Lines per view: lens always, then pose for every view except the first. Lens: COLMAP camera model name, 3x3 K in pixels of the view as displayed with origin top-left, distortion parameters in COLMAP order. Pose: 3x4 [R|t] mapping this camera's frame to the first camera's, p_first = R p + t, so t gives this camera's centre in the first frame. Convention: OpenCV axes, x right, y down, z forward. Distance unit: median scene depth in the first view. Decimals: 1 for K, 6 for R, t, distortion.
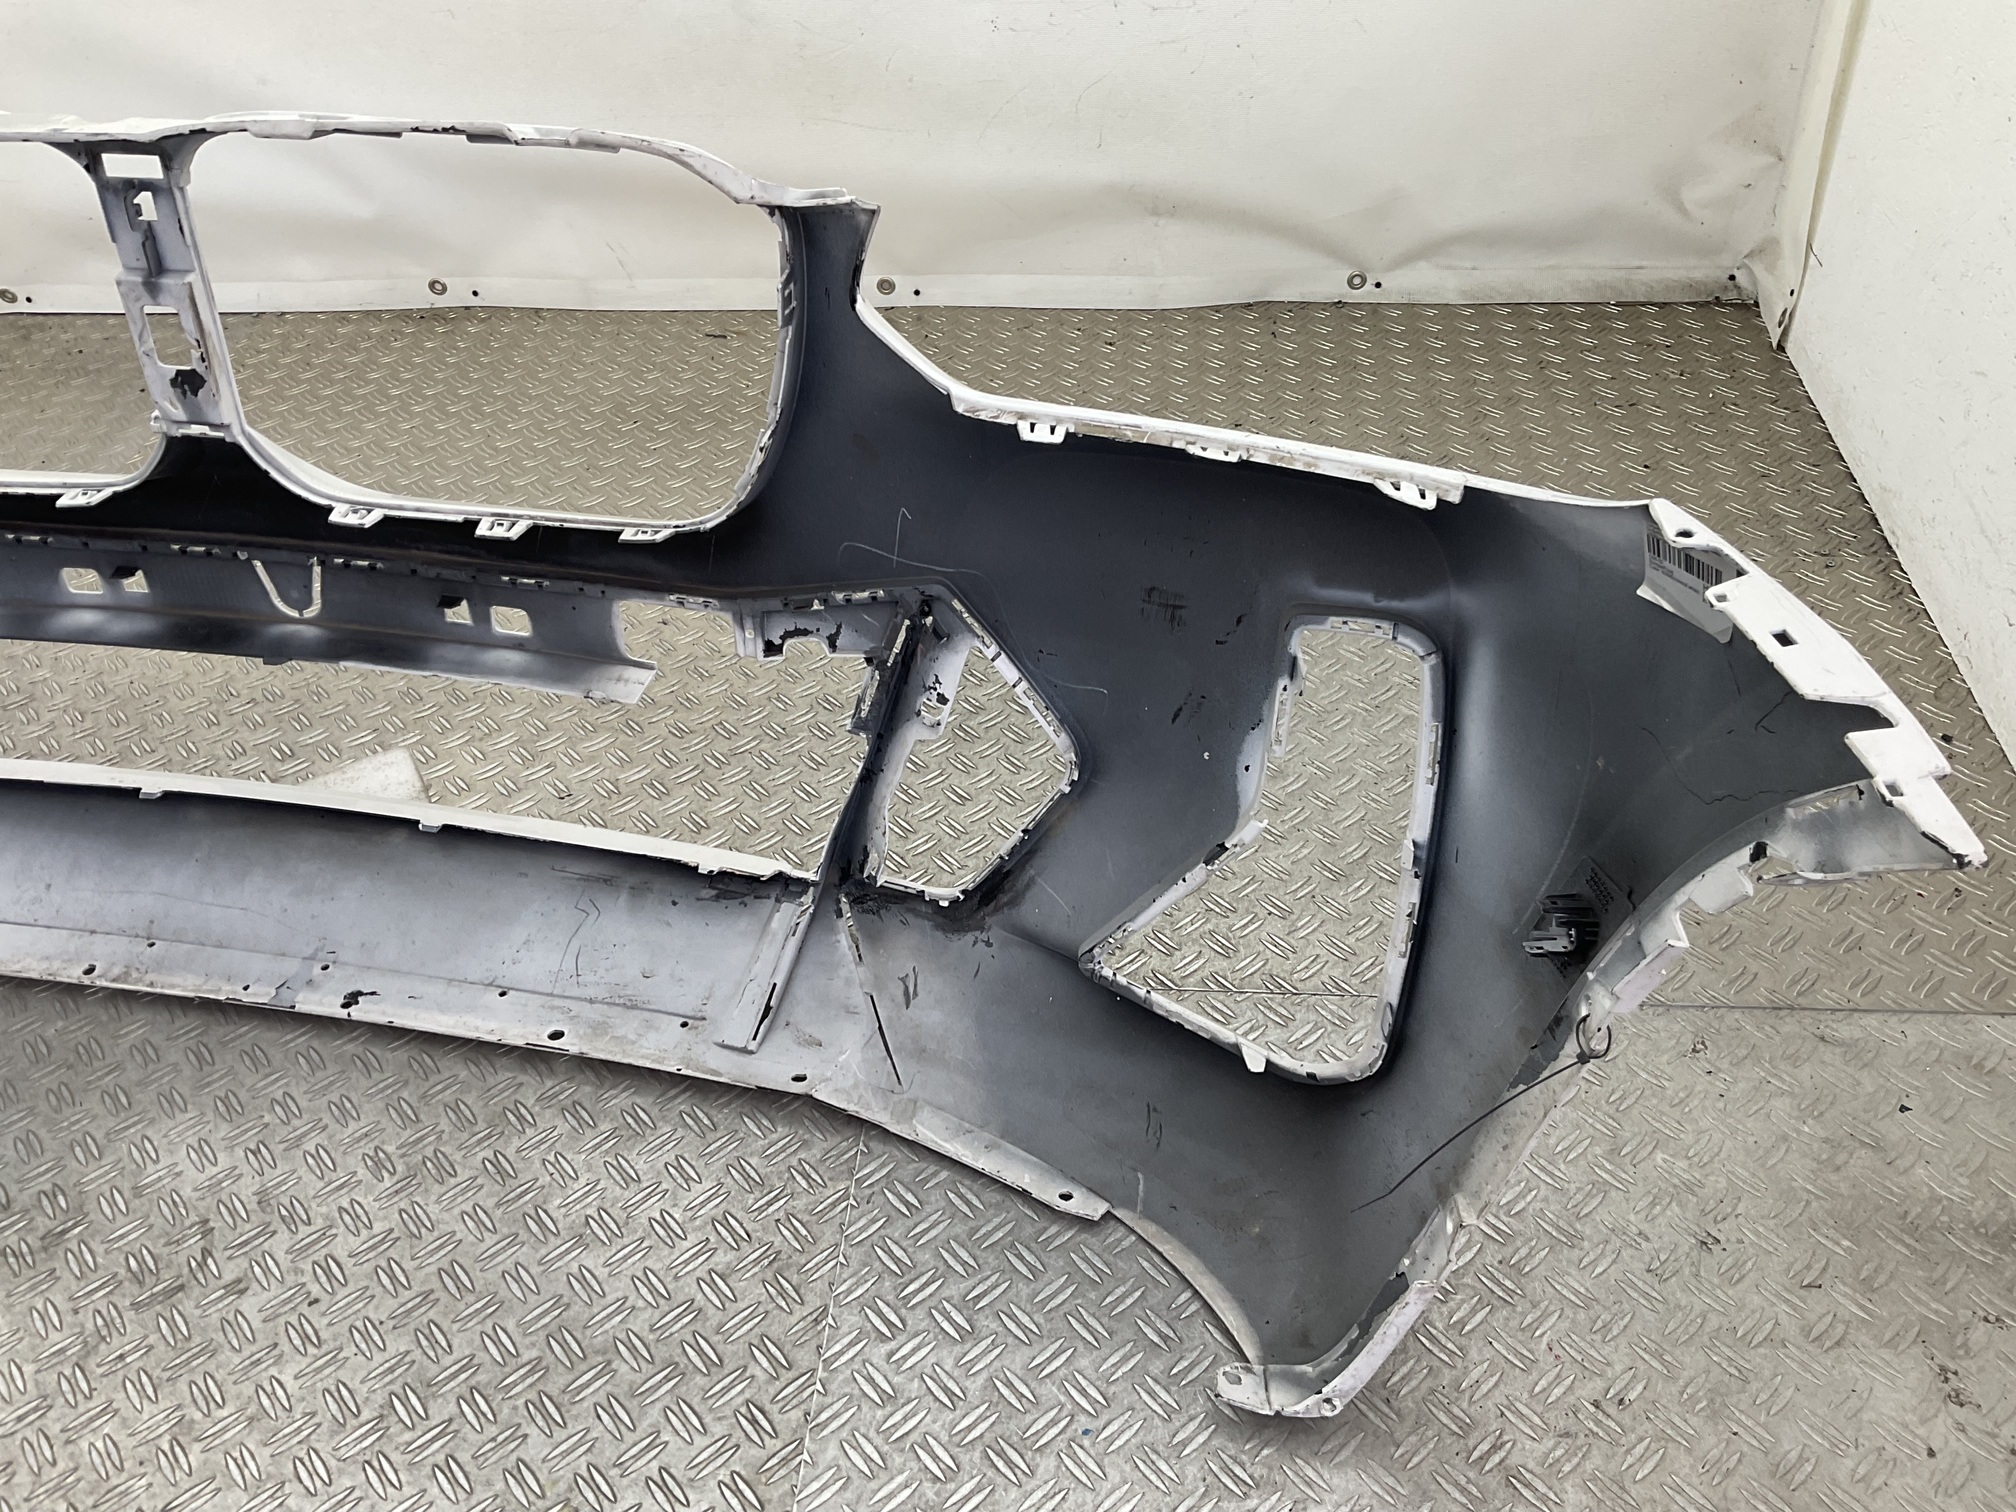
lens RADIAL K [[1663.6, 0, 1005.4], [0, 1663.6, 758.4], [0, 0, 1]] dist [0.080000, -0.150633]
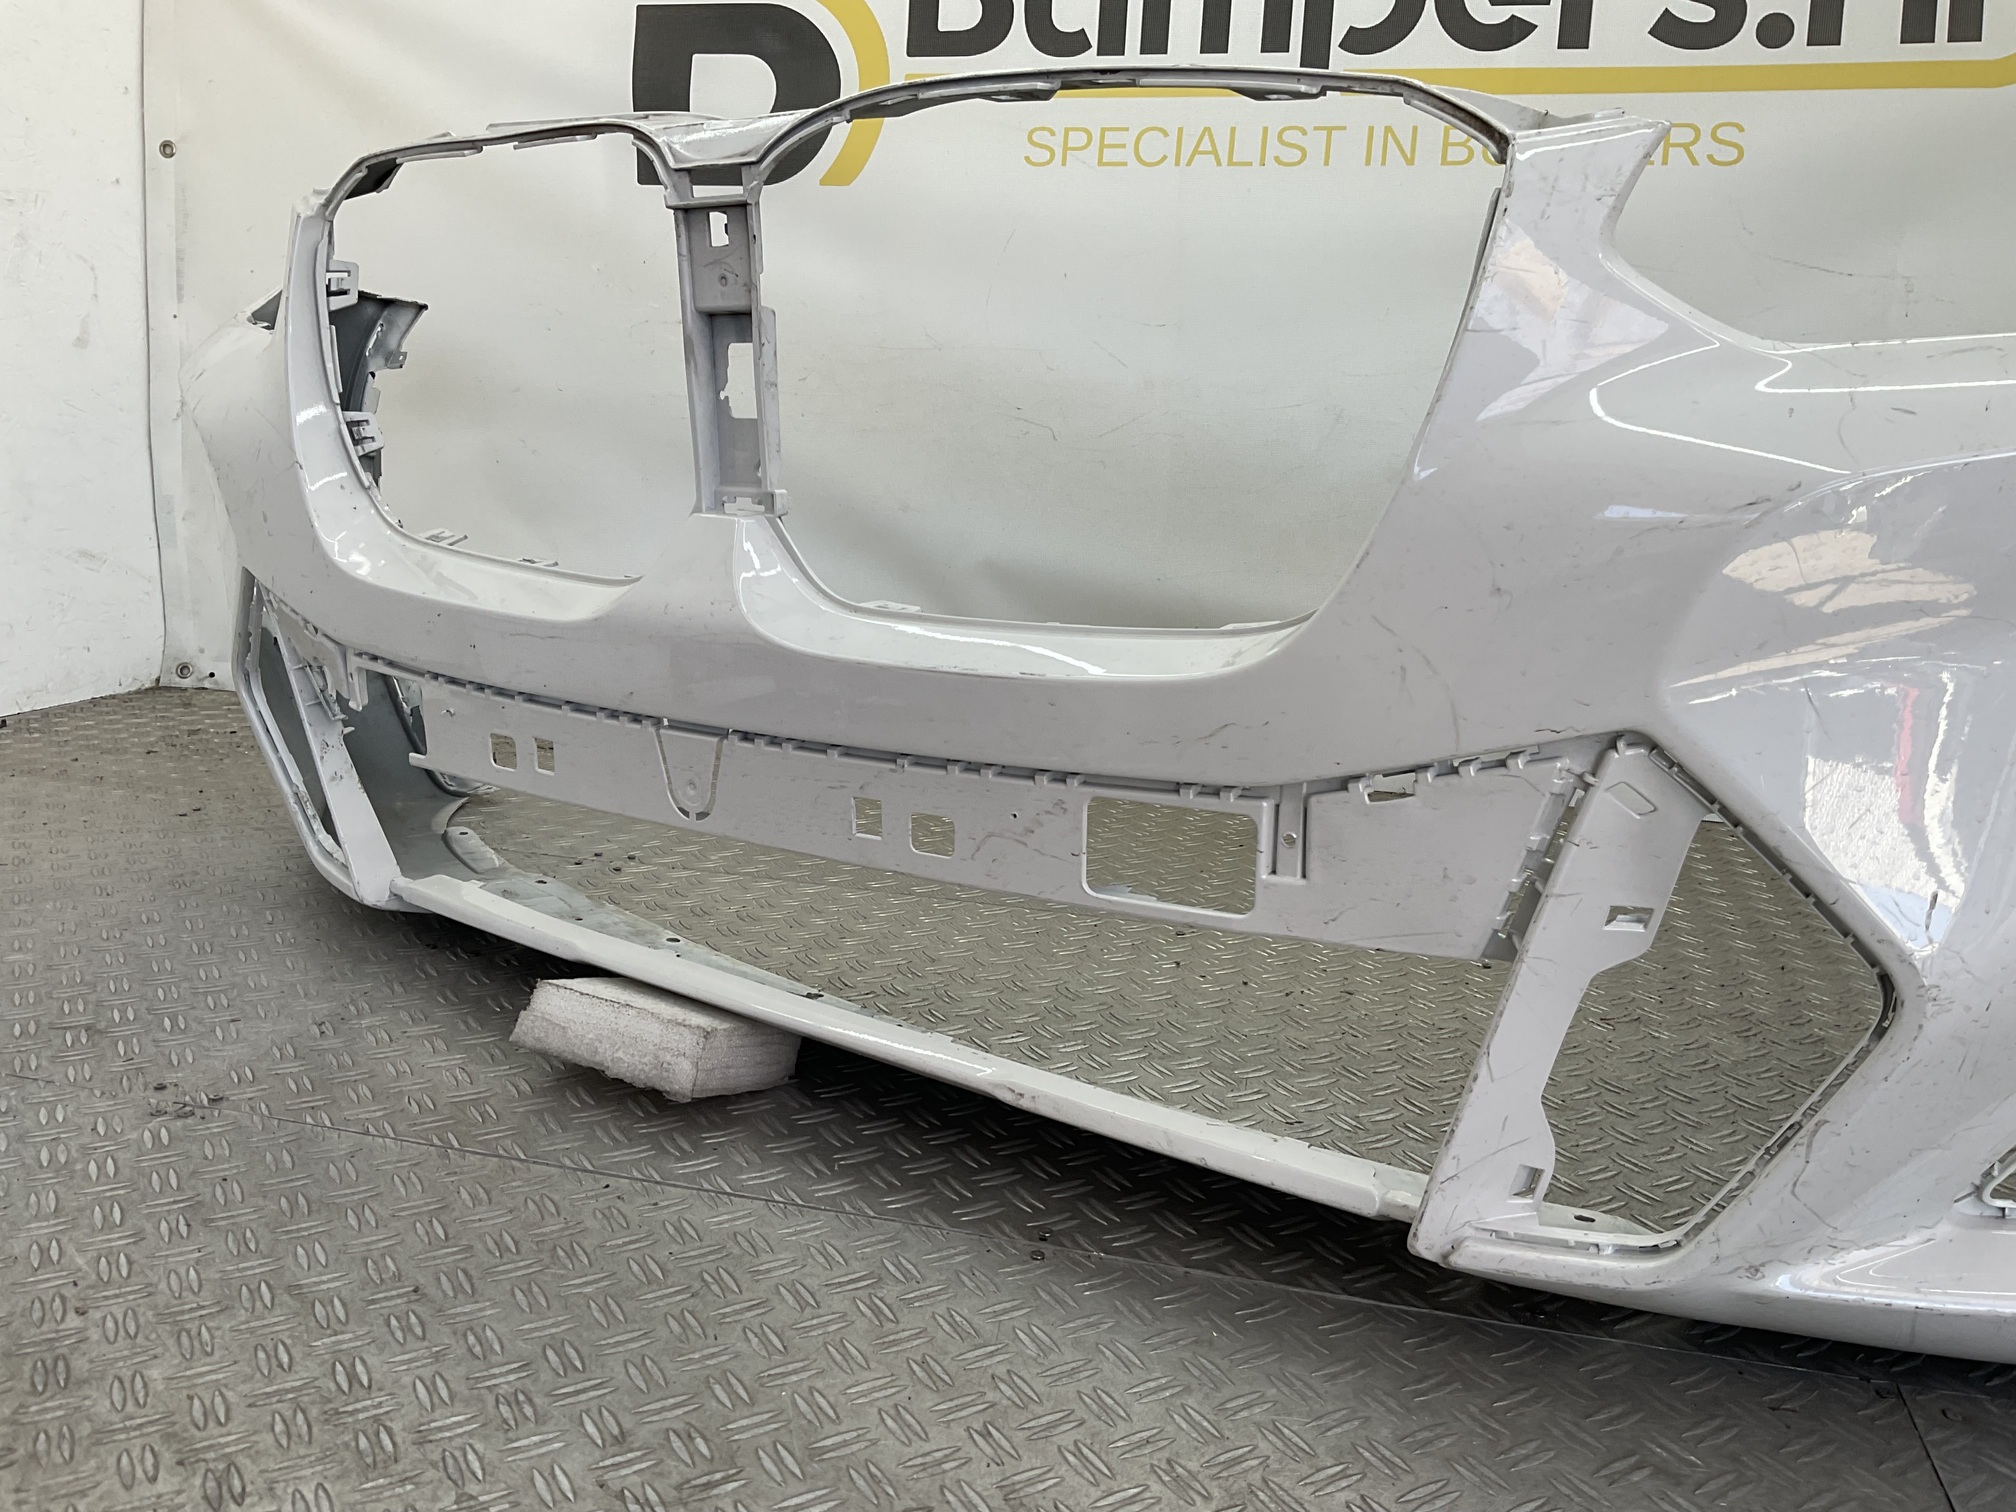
lens RADIAL K [[1663.6, 0, 1004.4], [0, 1663.6, 752.6], [0, 0, 1]] dist [0.080000, -0.150633]
pose [[0.982585, 0.114421, -0.146405, -0.354341], [-0.168531, 0.880616, -0.442846, 0.274294], [0.078256, 0.459808, 0.884564, 0.285346]]
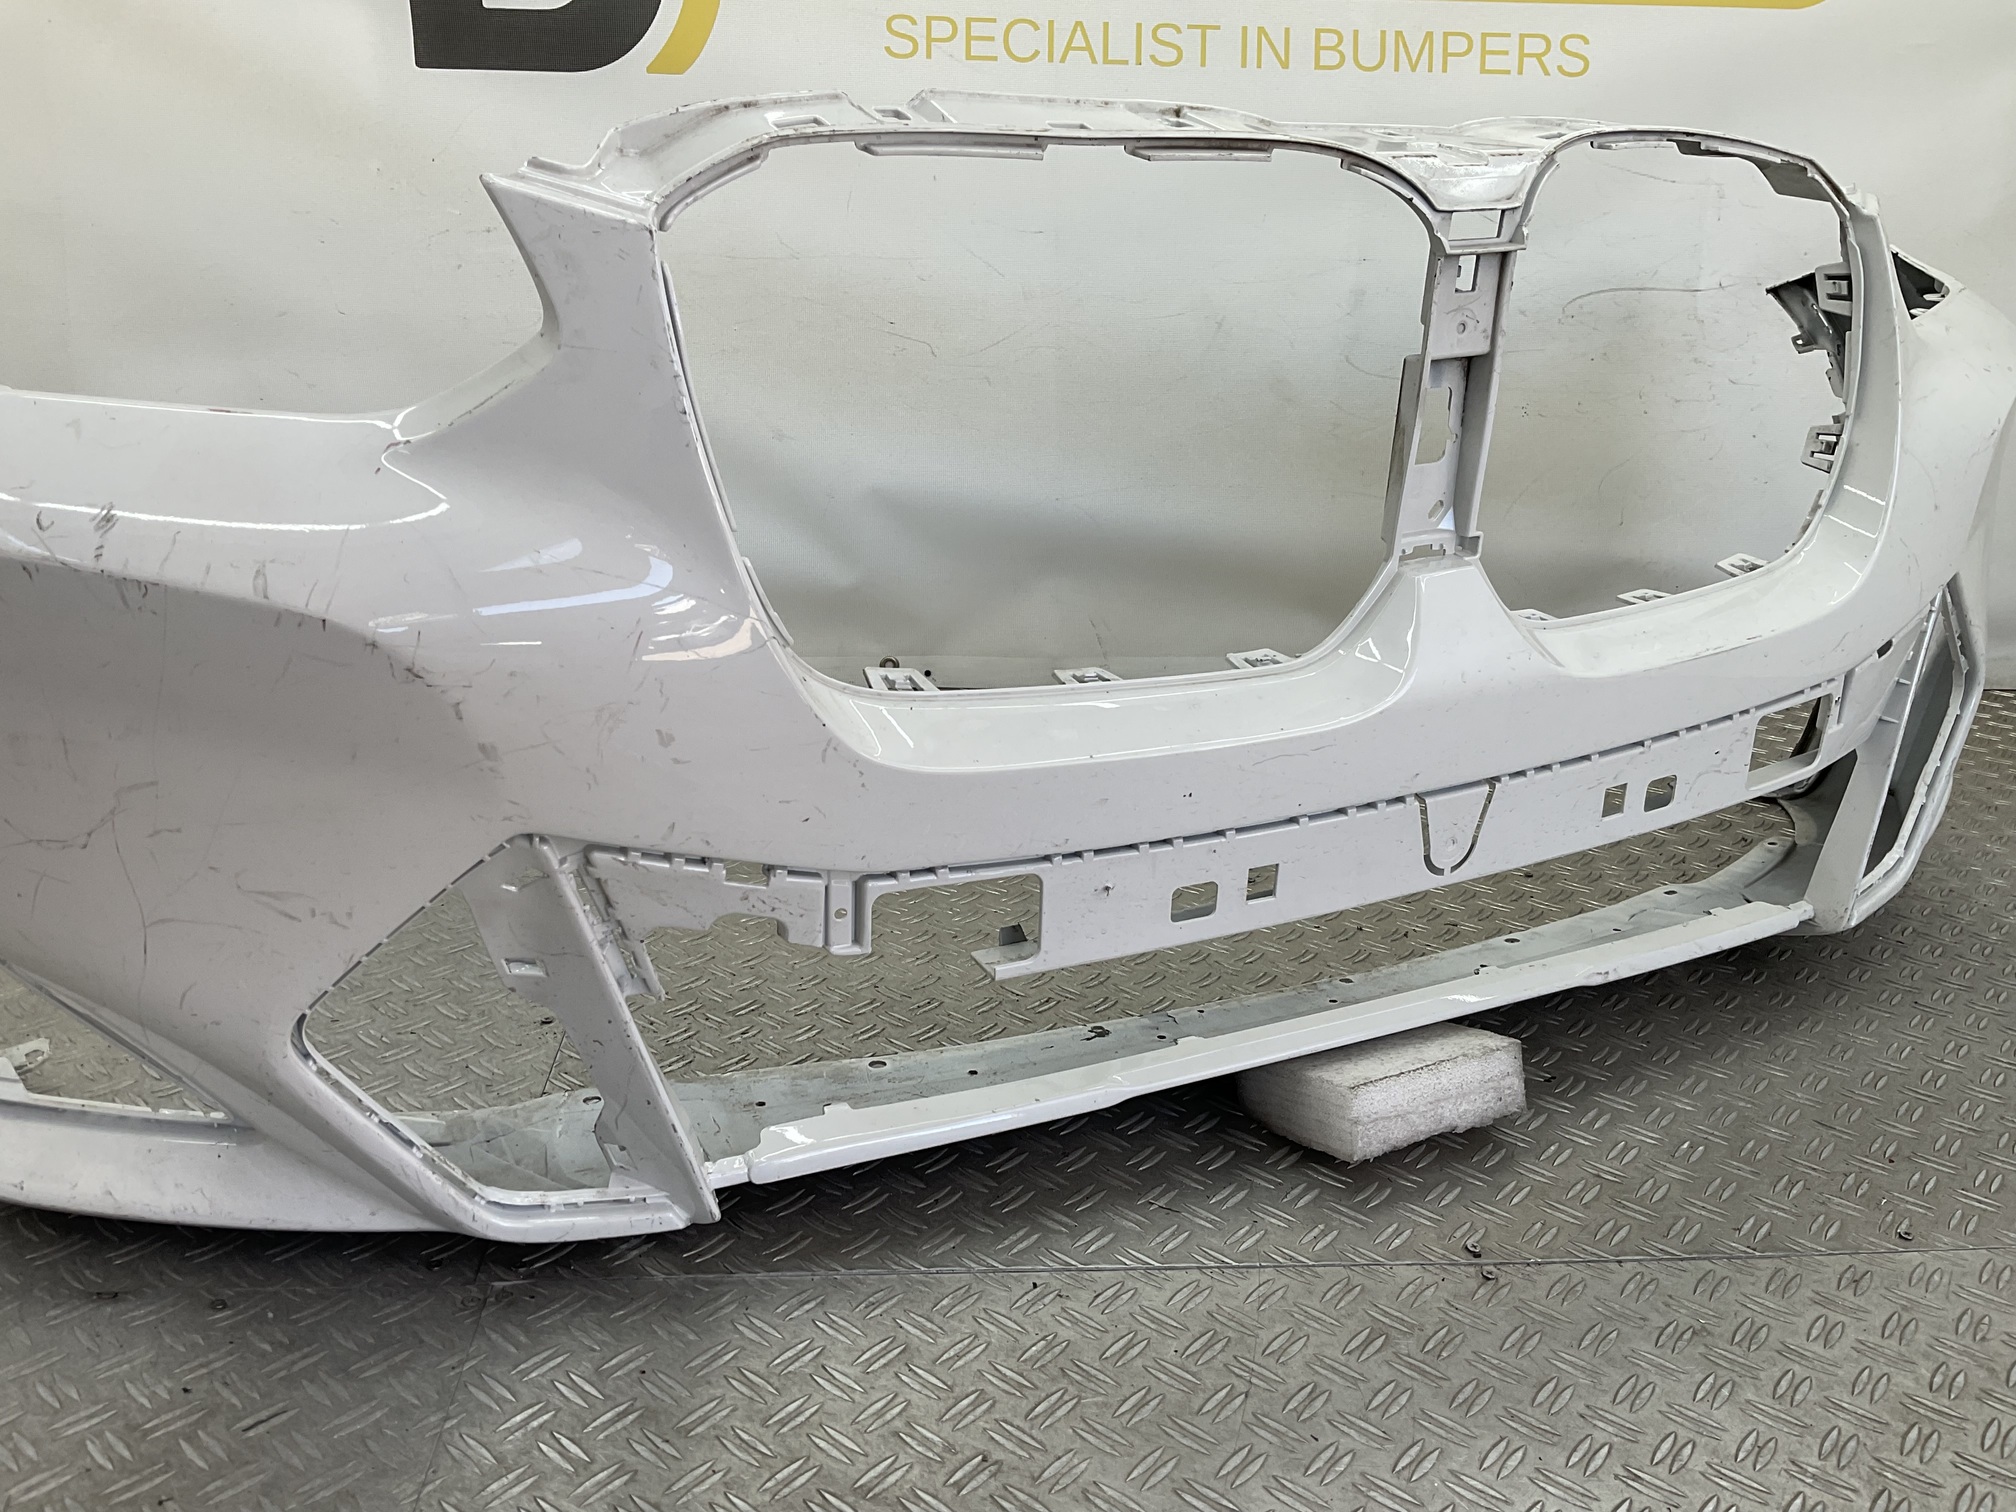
lens RADIAL K [[1663.6, 0, 1003.9], [0, 1663.6, 752.8], [0, 0, 1]] dist [0.080000, -0.150633]
pose [[0.985090, 0.015213, 0.171369, -0.779743], [0.048856, 0.930339, -0.363431, 0.185224], [-0.164960, 0.366385, 0.915724, 0.292794]]
